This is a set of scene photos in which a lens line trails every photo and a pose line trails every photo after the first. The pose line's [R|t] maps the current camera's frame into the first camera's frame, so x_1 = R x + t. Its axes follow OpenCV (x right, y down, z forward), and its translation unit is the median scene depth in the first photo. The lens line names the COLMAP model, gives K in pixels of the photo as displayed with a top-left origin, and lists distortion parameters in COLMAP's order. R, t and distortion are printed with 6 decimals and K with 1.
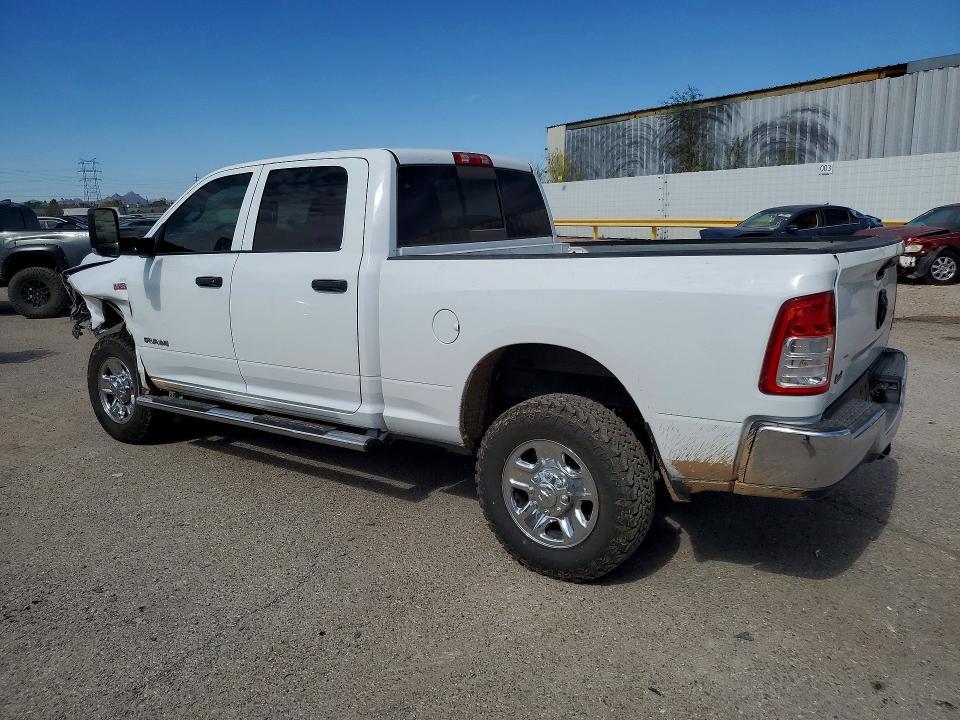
lens RADIAL K [[739.3, 0, 480.0], [0, 739.3, 360.0], [0, 0, 1]] dist [-0.001269, 0.002266]
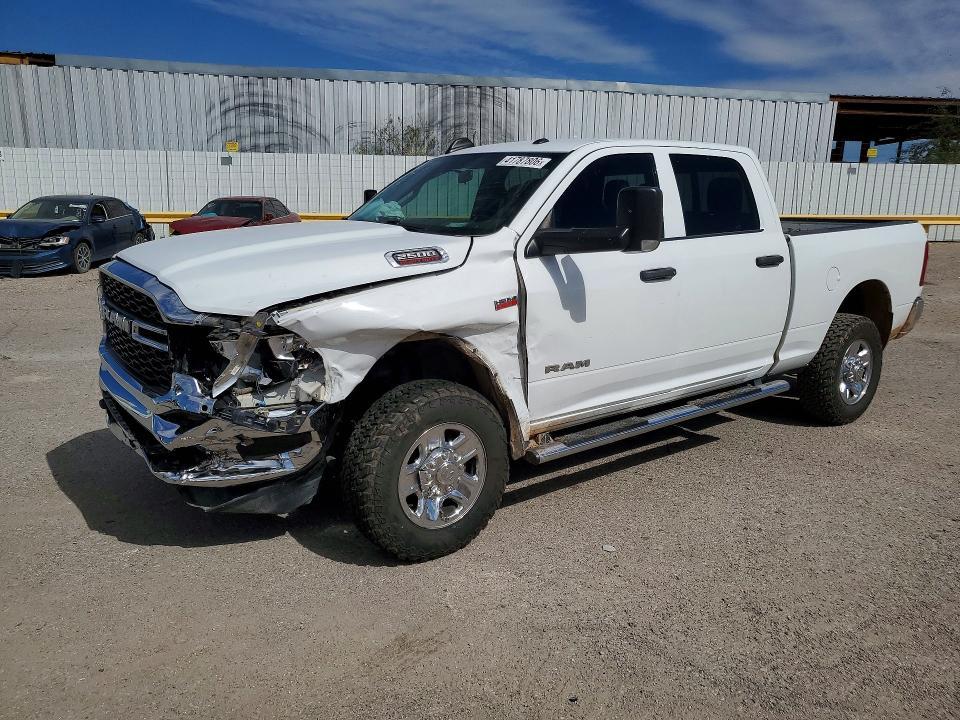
lens RADIAL K [[728.6, 0, 480.0], [0, 728.6, 360.0], [0, 0, 1]] dist [0.027587, -0.000275]
pose [[0.309561, -0.183689, 0.932968, -1.140081], [0.176248, 0.975246, 0.133534, -0.143707], [-0.934403, 0.123097, 0.334273, 0.823658]]
